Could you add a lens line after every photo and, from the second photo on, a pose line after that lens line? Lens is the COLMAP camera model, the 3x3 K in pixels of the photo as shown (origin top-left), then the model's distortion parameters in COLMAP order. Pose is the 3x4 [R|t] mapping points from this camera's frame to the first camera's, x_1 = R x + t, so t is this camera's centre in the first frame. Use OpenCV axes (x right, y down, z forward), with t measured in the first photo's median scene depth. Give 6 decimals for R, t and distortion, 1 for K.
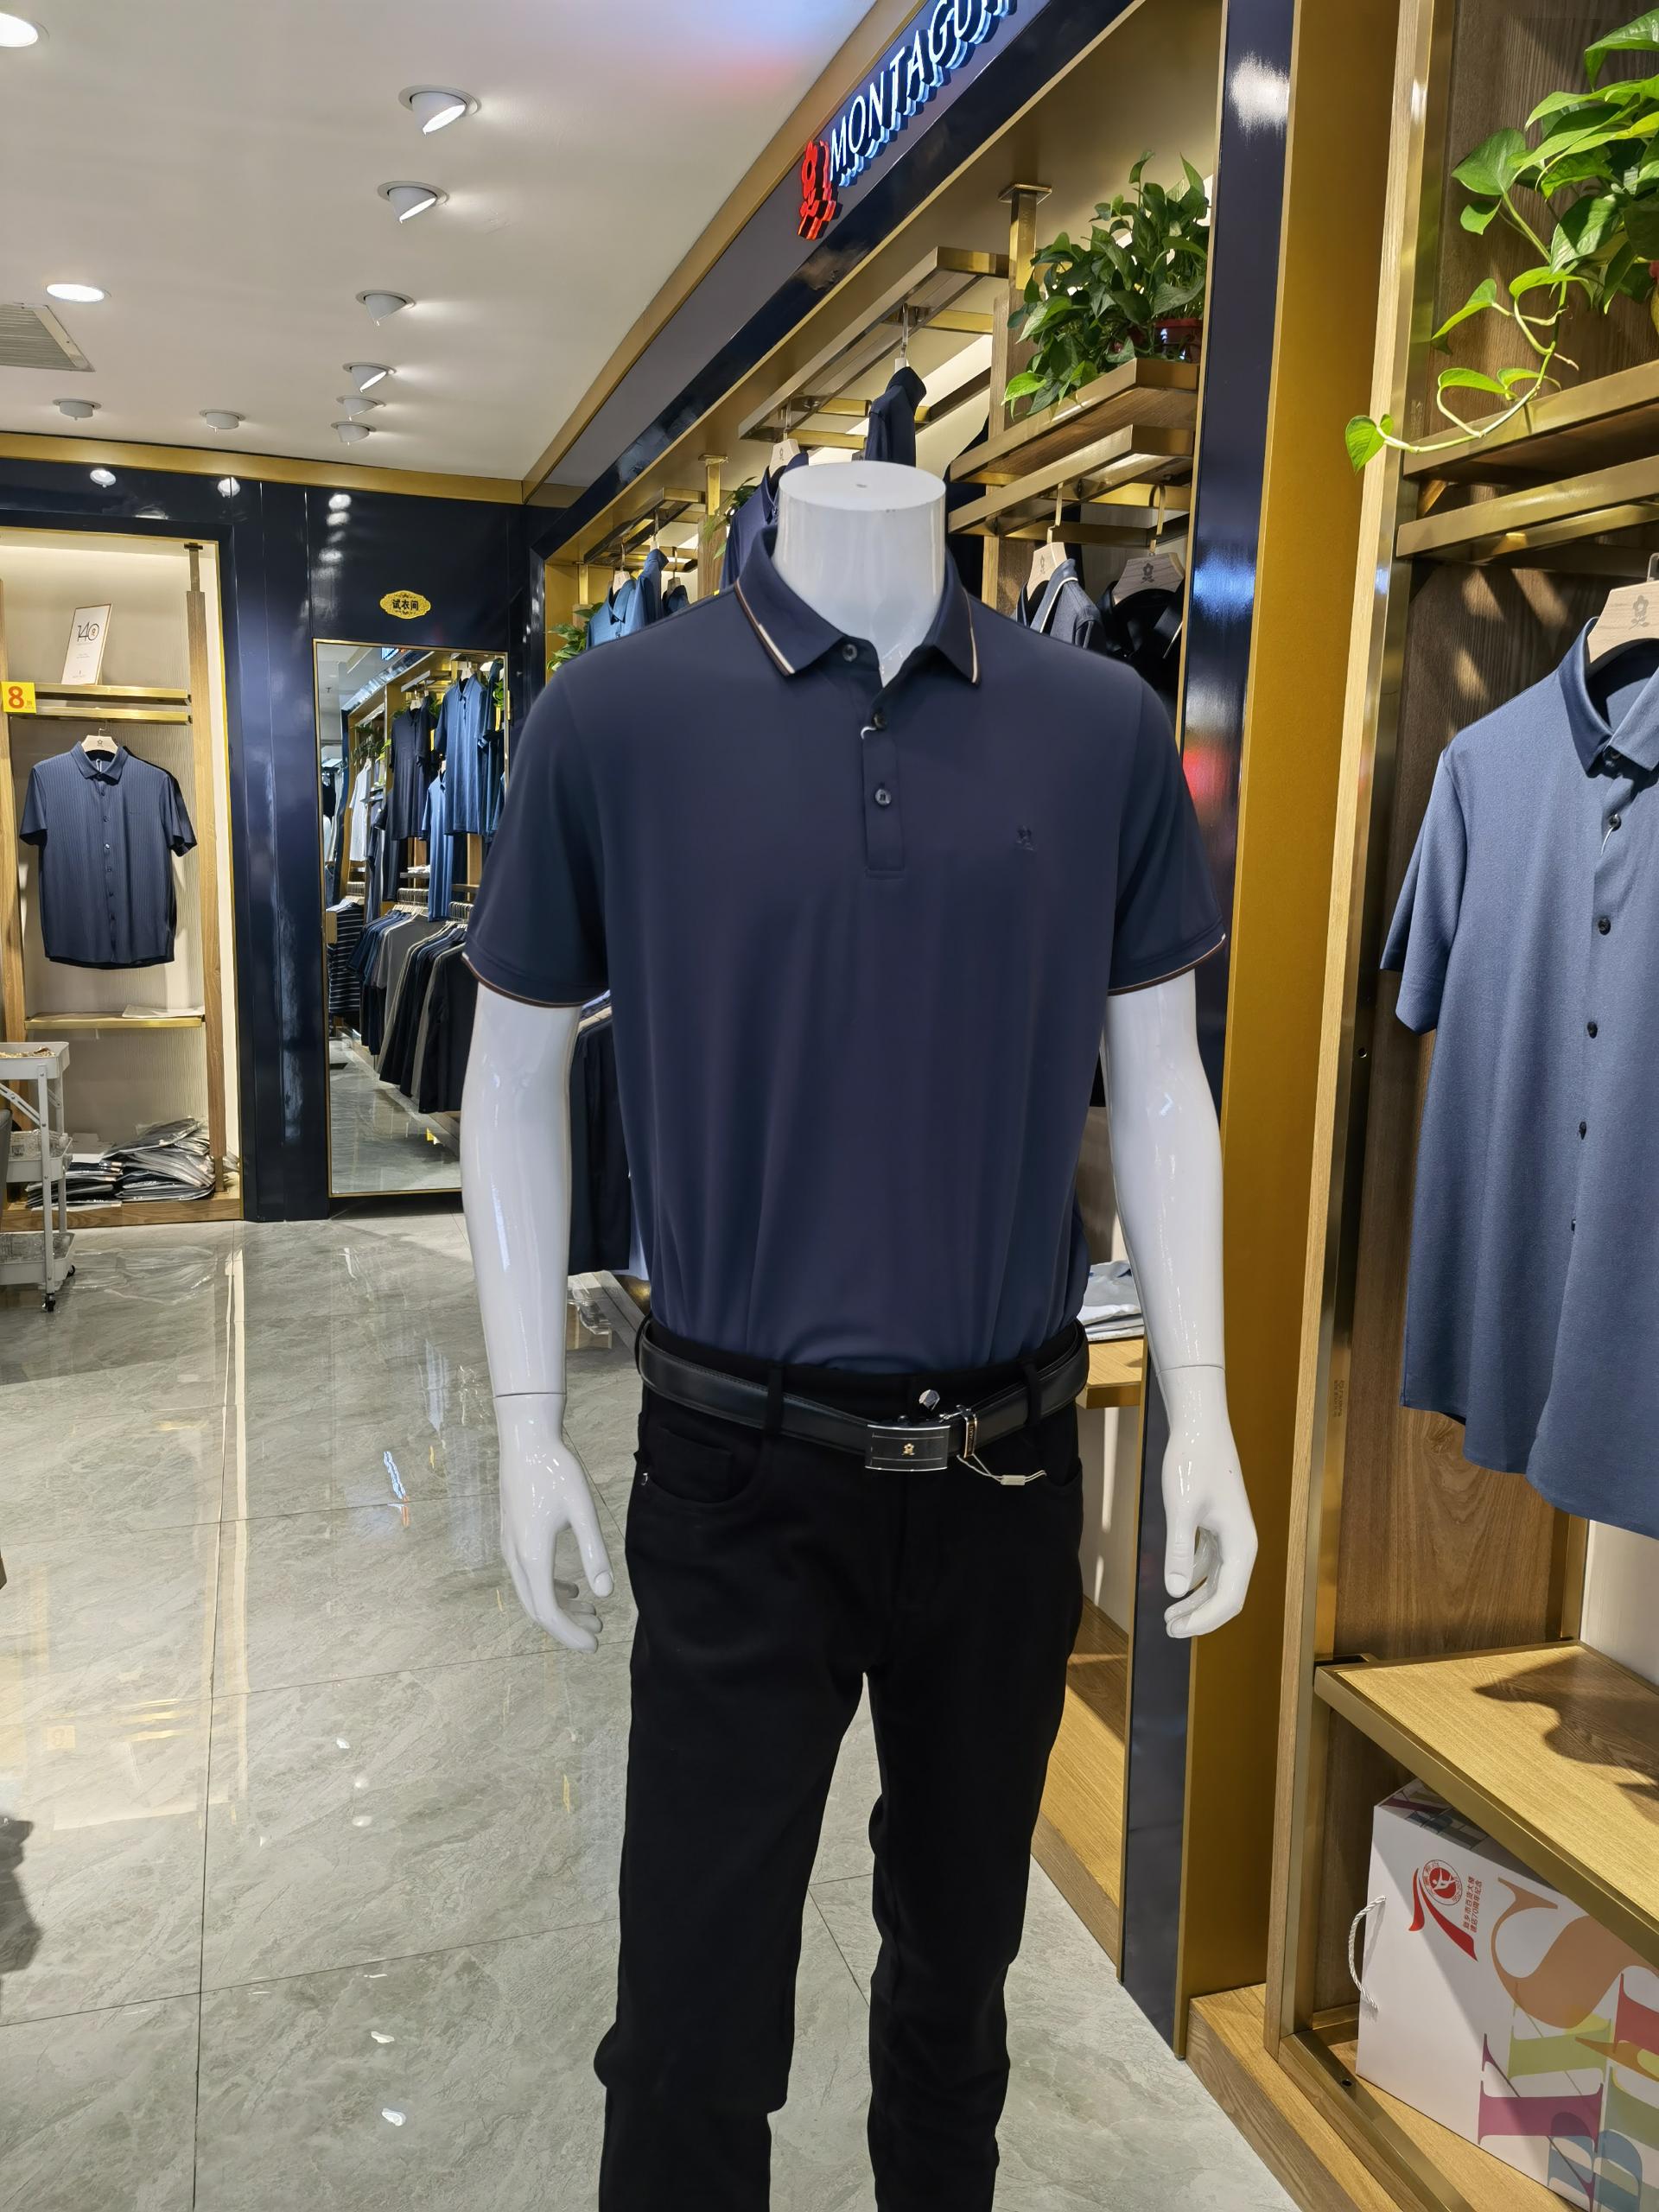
lens RADIAL K [[1748.3, 0, 832.3], [0, 1748.3, 1123.9], [0, 0, 1]] dist [0.014595, -0.042021]
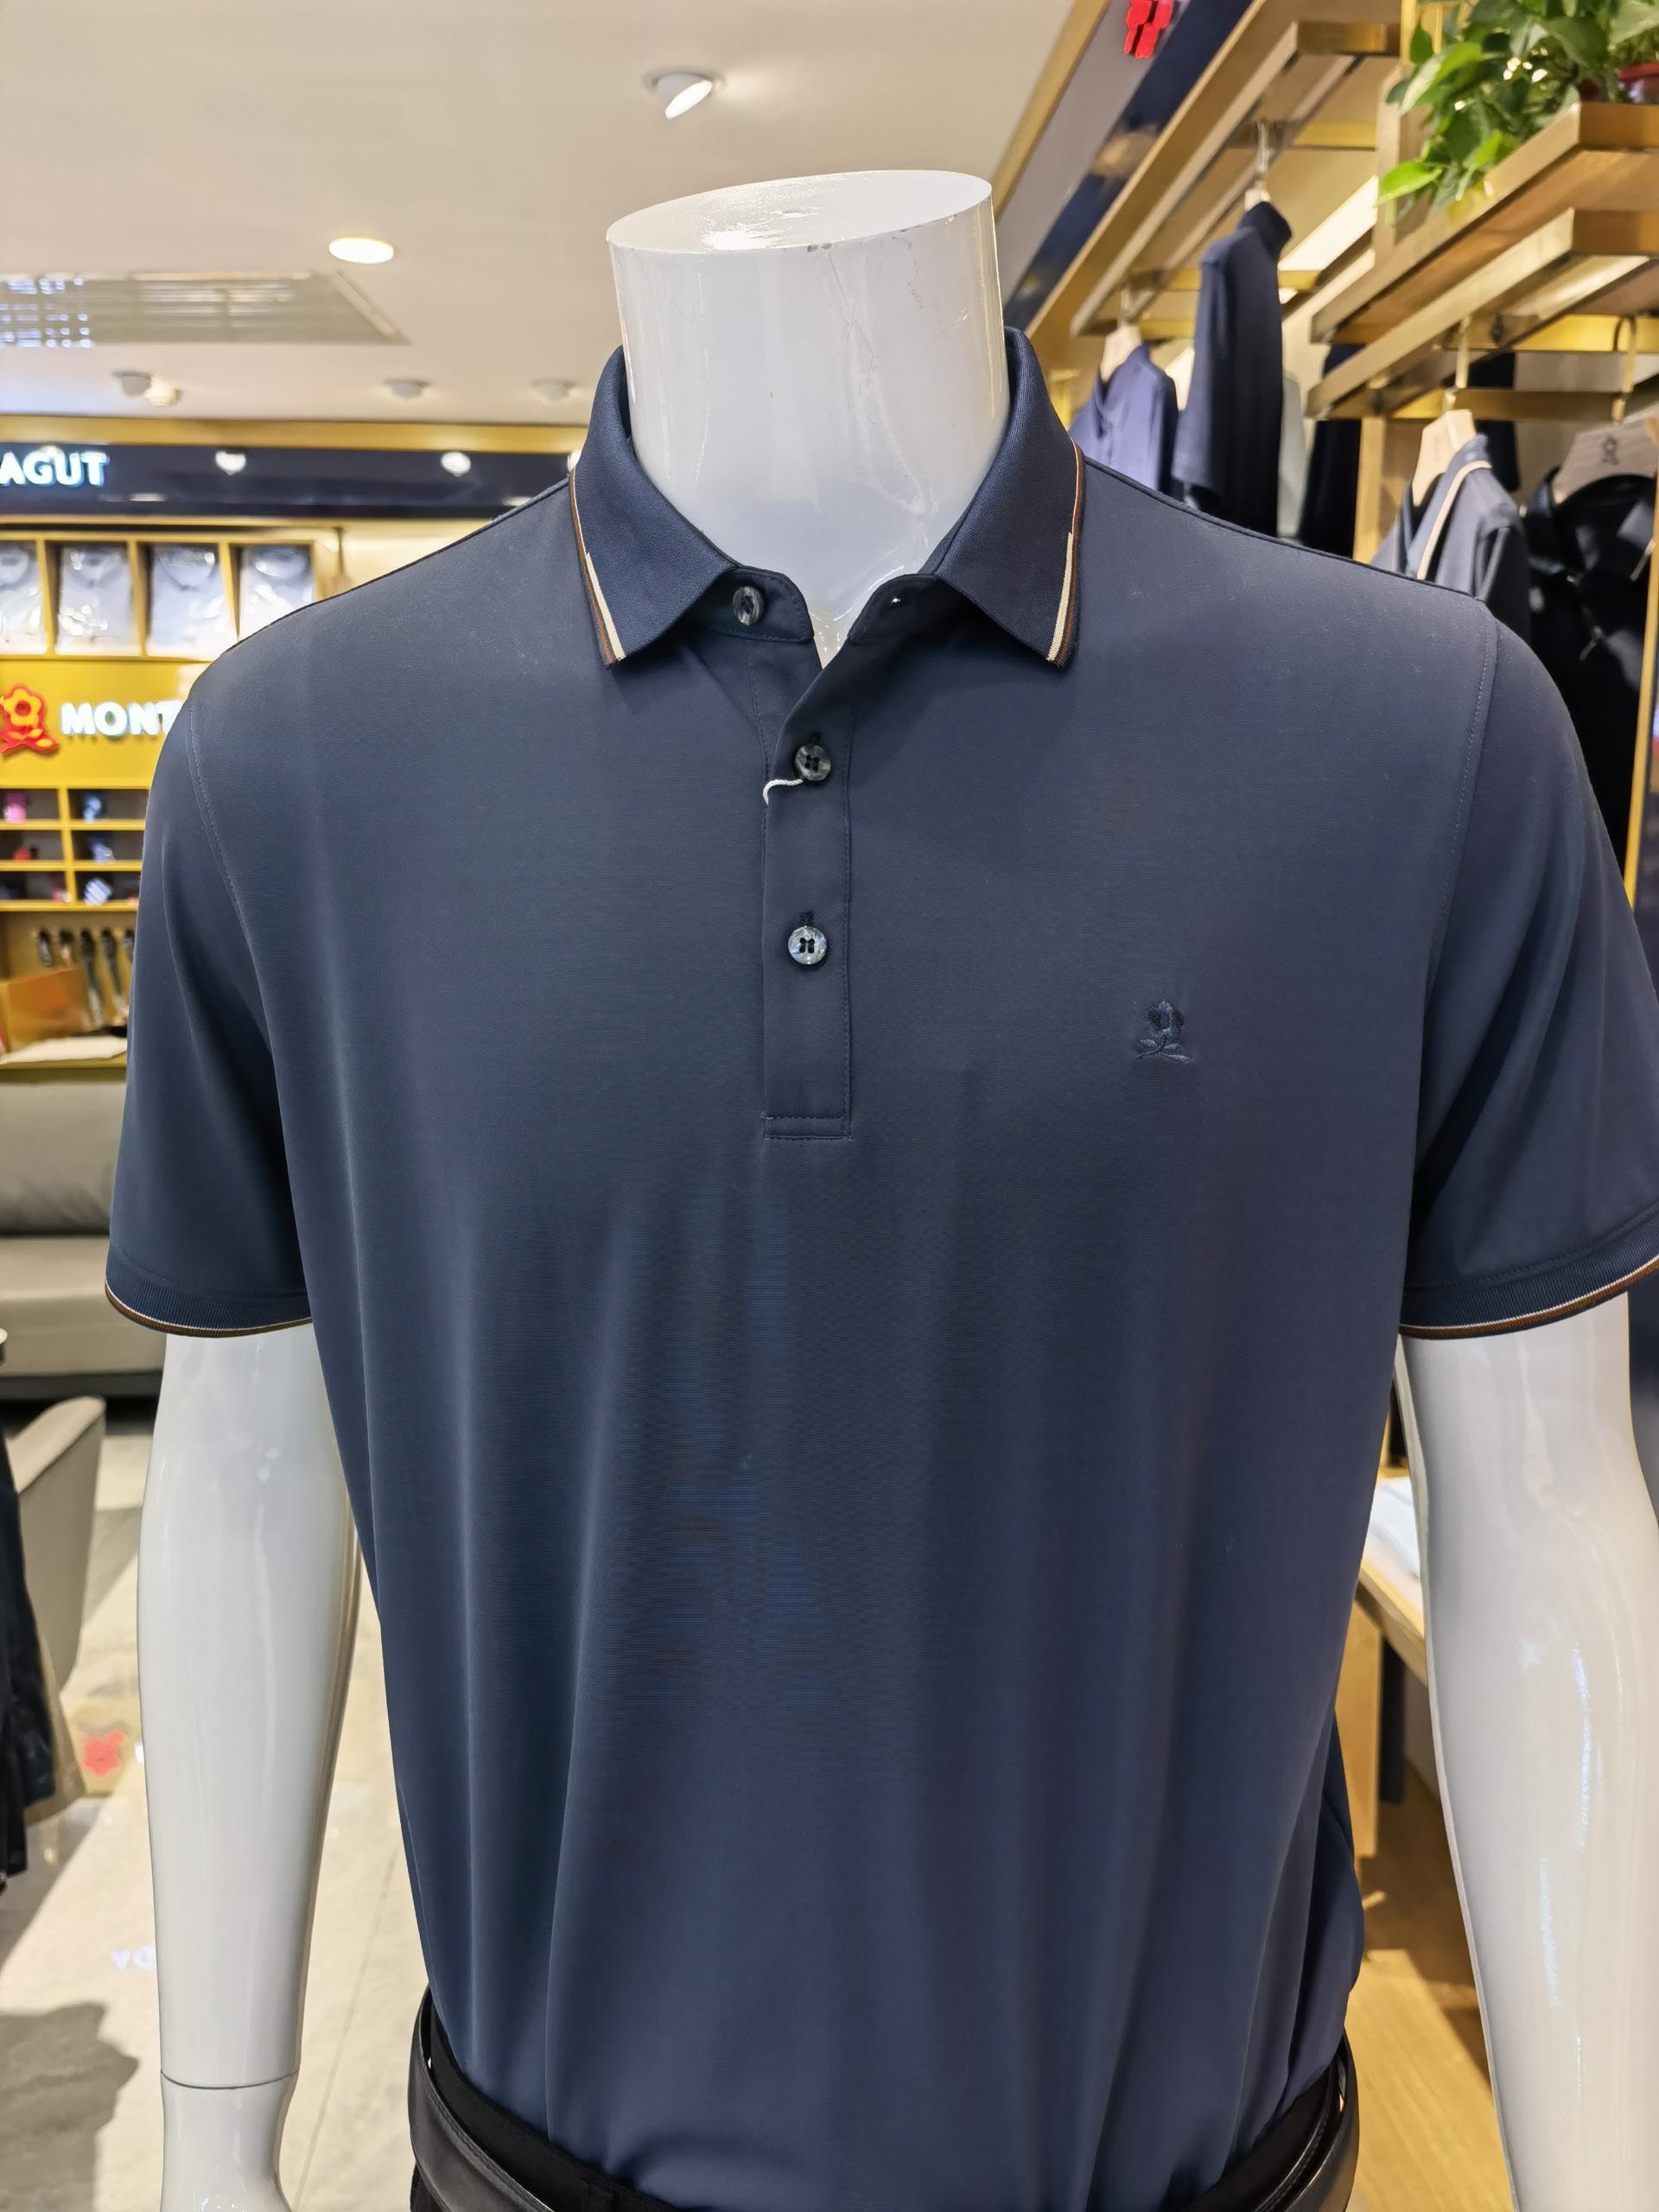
lens RADIAL K [[1748.3, 0, 815.0], [0, 1748.3, 1095.1], [0, 0, 1]] dist [0.014595, -0.042021]
pose [[0.964960, 0.013038, -0.262074, 0.069547], [-0.011277, 0.999903, 0.008219, -0.075698], [0.262155, -0.004976, 0.965013, 0.291746]]
